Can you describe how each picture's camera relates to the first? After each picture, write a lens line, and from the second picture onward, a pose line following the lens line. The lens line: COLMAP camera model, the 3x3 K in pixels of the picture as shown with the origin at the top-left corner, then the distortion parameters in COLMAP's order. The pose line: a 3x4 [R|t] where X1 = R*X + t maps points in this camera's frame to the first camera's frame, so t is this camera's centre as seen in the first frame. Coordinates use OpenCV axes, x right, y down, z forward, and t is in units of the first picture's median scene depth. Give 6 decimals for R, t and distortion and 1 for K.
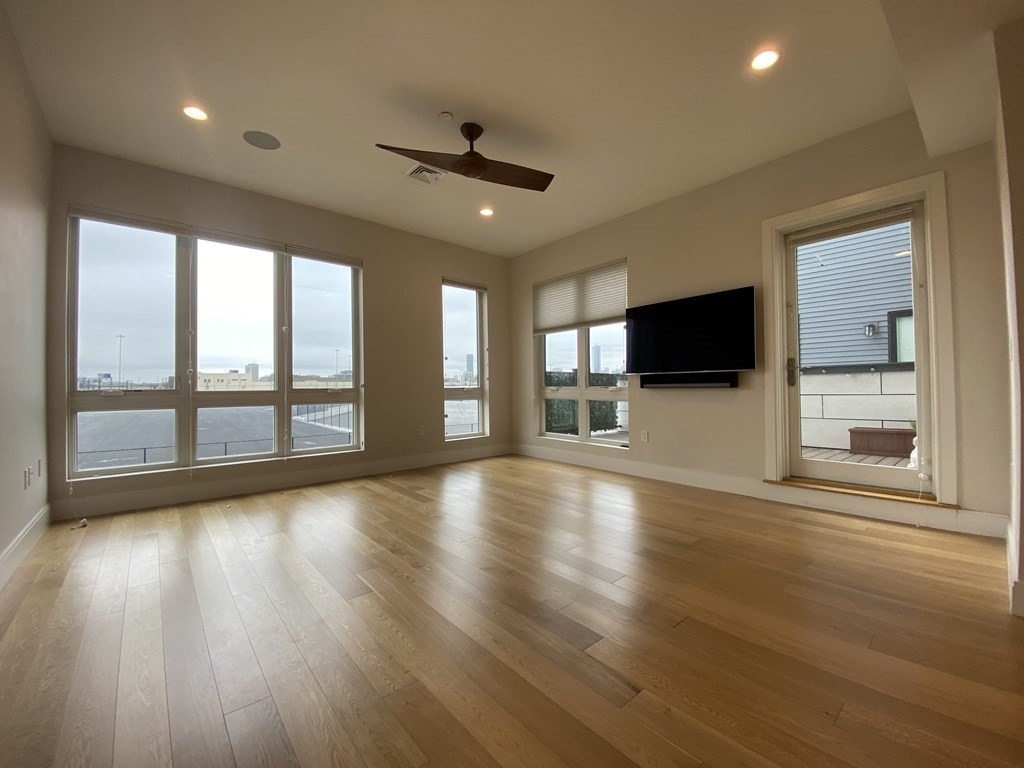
lens RADIAL K [[415.8, 0, 514.6], [0, 415.8, 381.3], [0, 0, 1]] dist [0.055432, -0.036820]
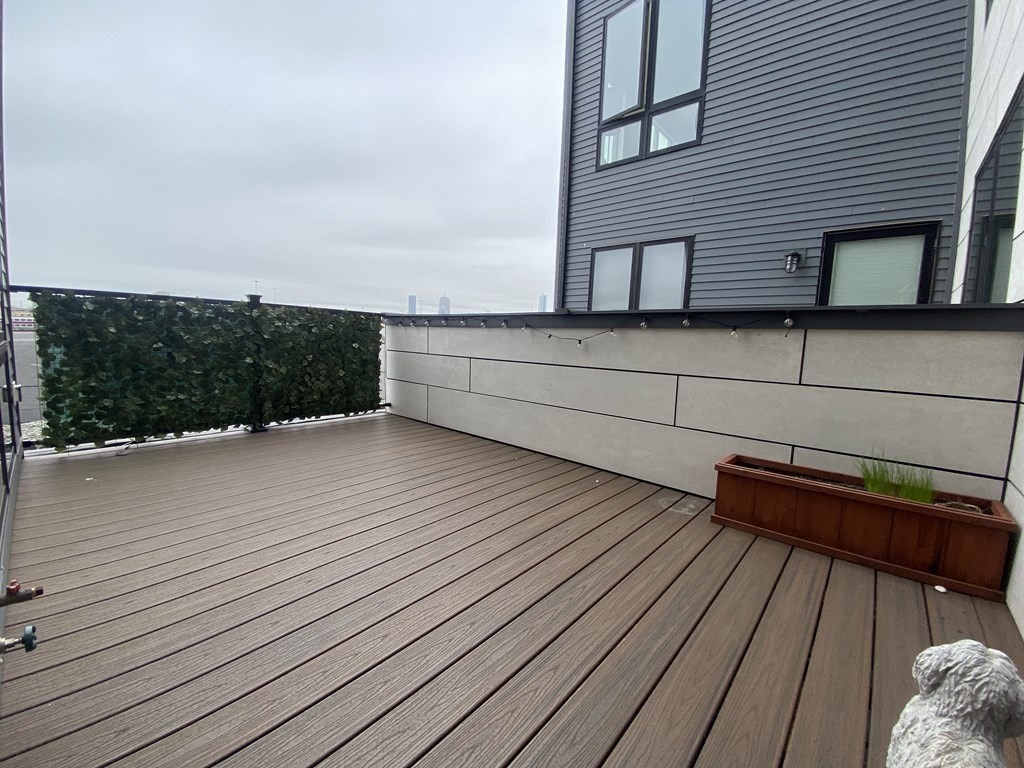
lens RADIAL K [[415.8, 0, 514.6], [0, 415.8, 381.3], [0, 0, 1]] dist [0.055432, -0.036820]
pose [[0.990056, 0.035914, 0.136009, 0.621065], [-0.052634, 0.991206, 0.121406, -0.008920], [-0.130453, -0.127358, 0.983241, 0.734982]]
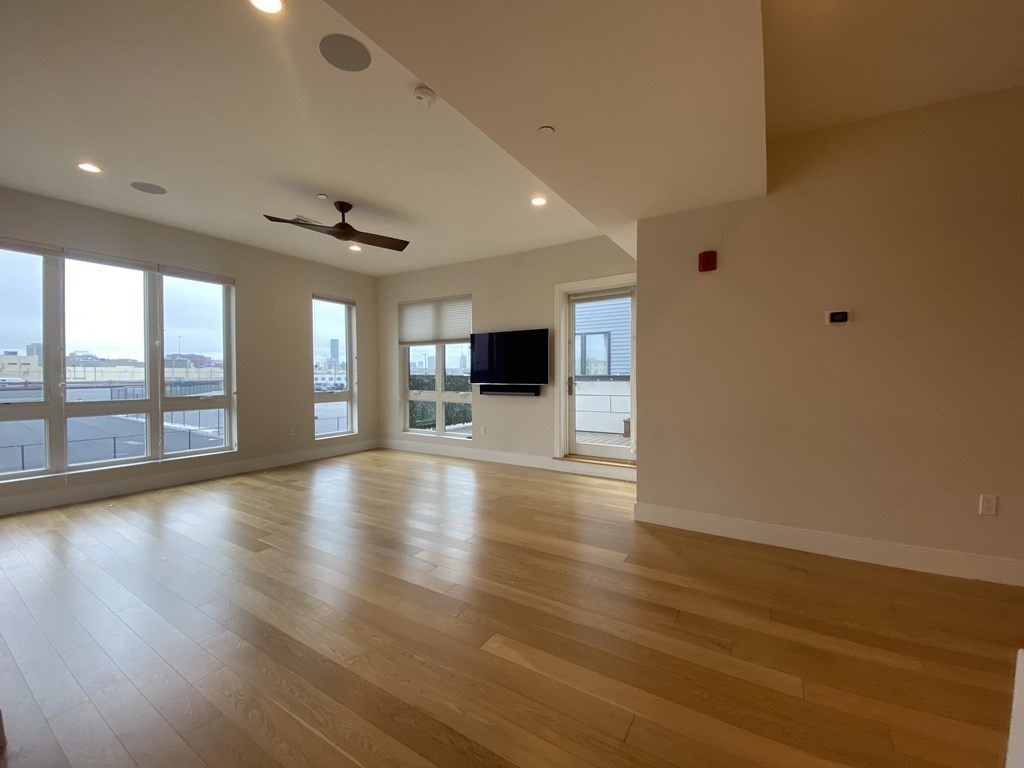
lens RADIAL K [[415.8, 0, 514.6], [0, 415.8, 381.3], [0, 0, 1]] dist [0.055432, -0.036820]
pose [[0.955929, 0.004190, 0.293569, 0.017005], [-0.011772, 0.999641, 0.024065, -0.058865], [-0.293363, -0.026460, 0.955635, -0.300692]]
